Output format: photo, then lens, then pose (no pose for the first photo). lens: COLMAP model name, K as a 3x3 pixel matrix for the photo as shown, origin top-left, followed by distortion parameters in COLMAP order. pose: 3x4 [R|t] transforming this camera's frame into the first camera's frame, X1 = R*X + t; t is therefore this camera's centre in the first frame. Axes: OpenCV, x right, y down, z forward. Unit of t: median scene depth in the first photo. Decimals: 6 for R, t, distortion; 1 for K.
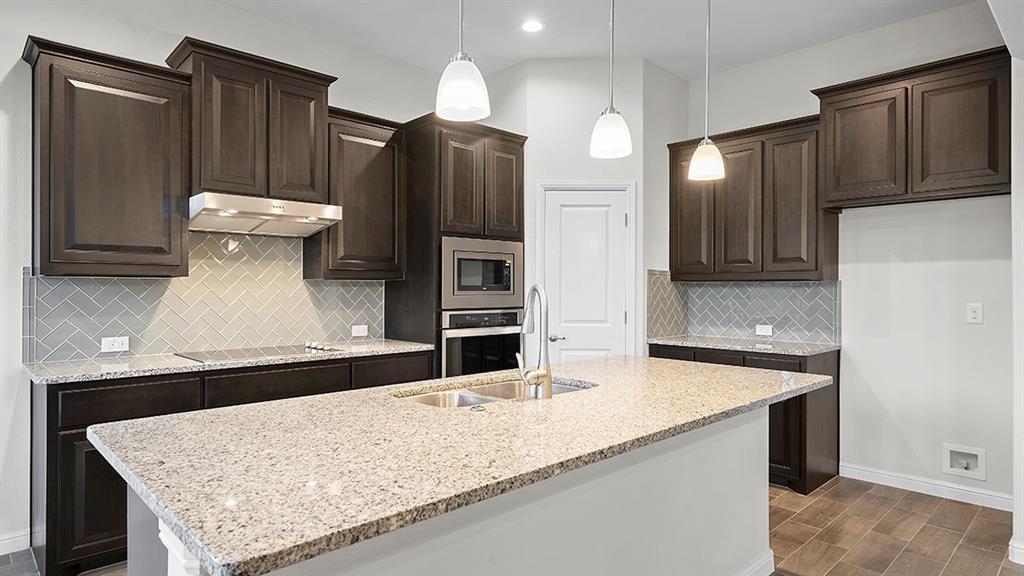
lens RADIAL K [[580.6, 0, 518.5], [0, 580.6, 286.1], [0, 0, 1]] dist [0.003100, 0.002467]
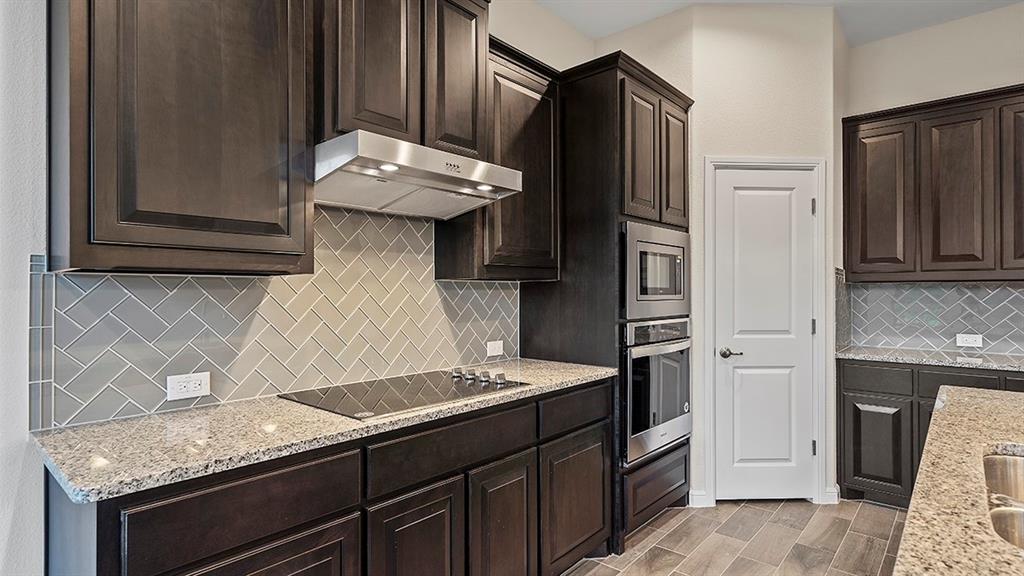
lens RADIAL K [[522.0, 0, 518.6], [0, 522.0, 286.8], [0, 0, 1]] dist [0.007993, -0.002318]
pose [[0.996183, -0.002037, 0.087266, -0.323836], [0.002317, 0.999992, -0.003105, -0.000432], [-0.087259, 0.003295, 0.996180, 0.348333]]
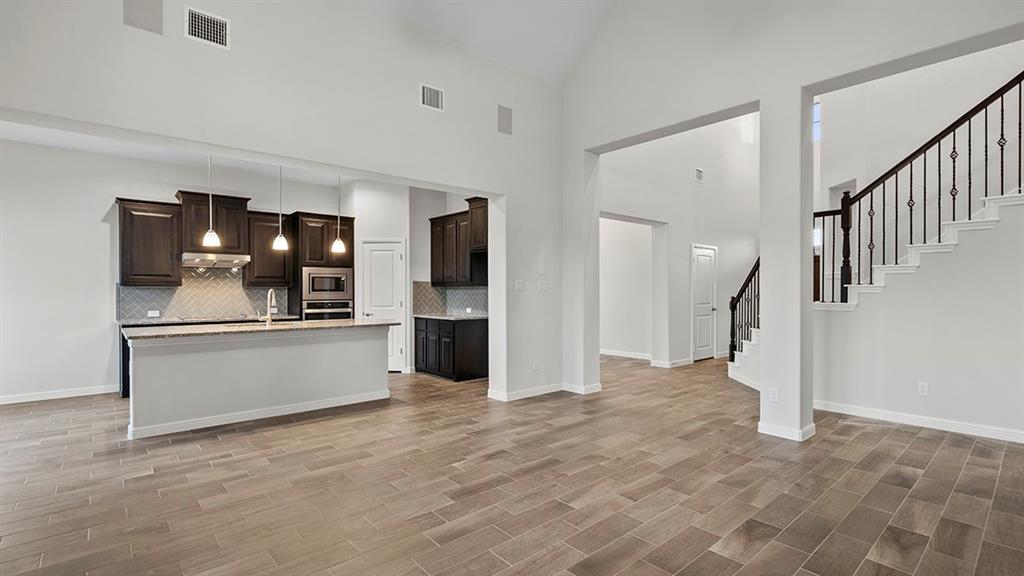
lens RADIAL K [[468.4, 0, 517.1], [0, 468.4, 292.7], [0, 0, 1]] dist [-0.009585, 0.004580]
pose [[0.999026, -0.004174, -0.043937, 0.752983], [0.004520, 0.999959, 0.007790, 0.001806], [0.043902, -0.007981, 0.999004, -0.730525]]
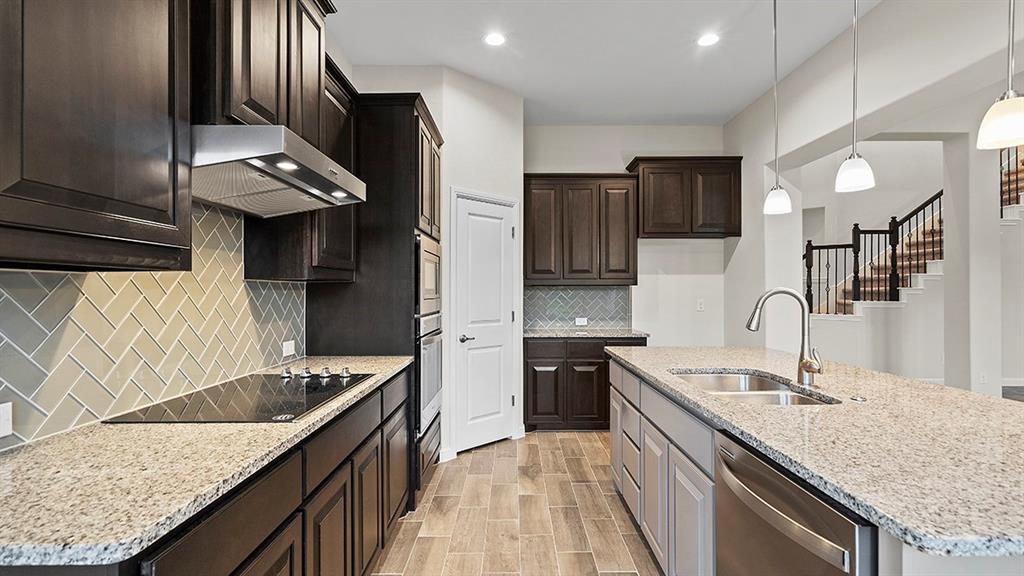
lens RADIAL K [[468.4, 0, 513.5], [0, 468.4, 288.1], [0, 0, 1]] dist [-0.009585, 0.004580]
pose [[0.696661, 0.002112, 0.717398, -0.544356], [0.000173, 0.999995, -0.003112, 0.000406], [-0.717401, 0.002292, 0.696657, 0.391826]]
